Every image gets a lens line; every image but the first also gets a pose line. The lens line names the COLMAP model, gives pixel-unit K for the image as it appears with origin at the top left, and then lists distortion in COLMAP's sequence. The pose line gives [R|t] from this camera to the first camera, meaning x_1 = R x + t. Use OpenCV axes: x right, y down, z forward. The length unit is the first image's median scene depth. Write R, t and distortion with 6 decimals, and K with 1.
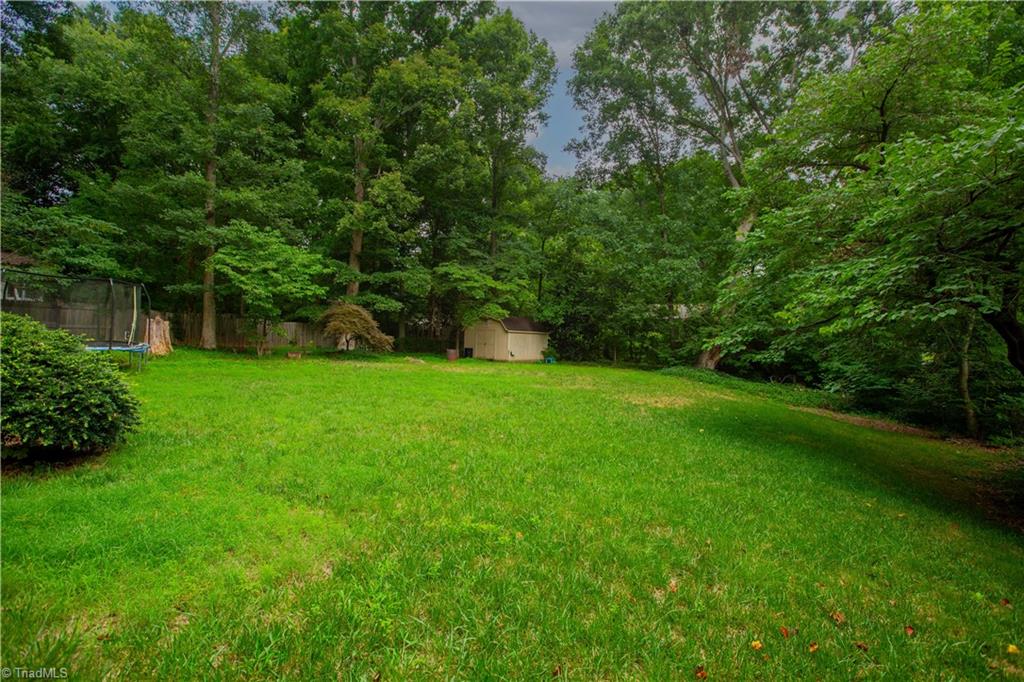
lens RADIAL K [[505.6, 0, 512.9], [0, 505.6, 328.4], [0, 0, 1]] dist [-0.002685, 0.000288]
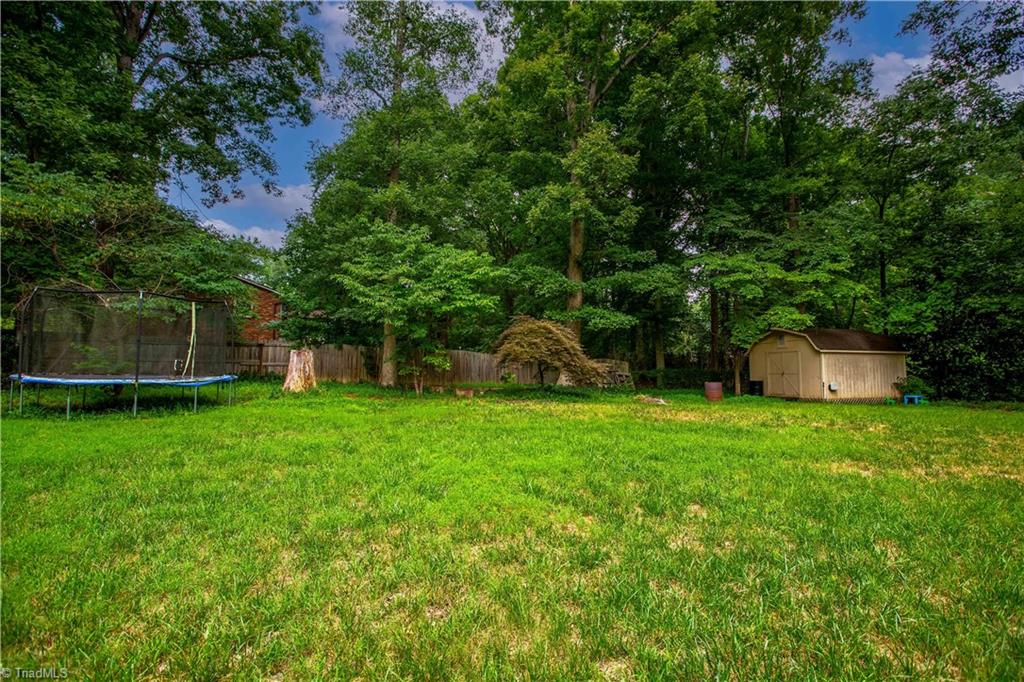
lens RADIAL K [[505.6, 0, 512.9], [0, 505.6, 328.4], [0, 0, 1]] dist [-0.002685, 0.000288]
pose [[0.817315, -0.080856, -0.570490, 0.039037], [0.037029, 0.995429, -0.088032, 0.019117], [0.575001, 0.050825, 0.816573, 0.301930]]
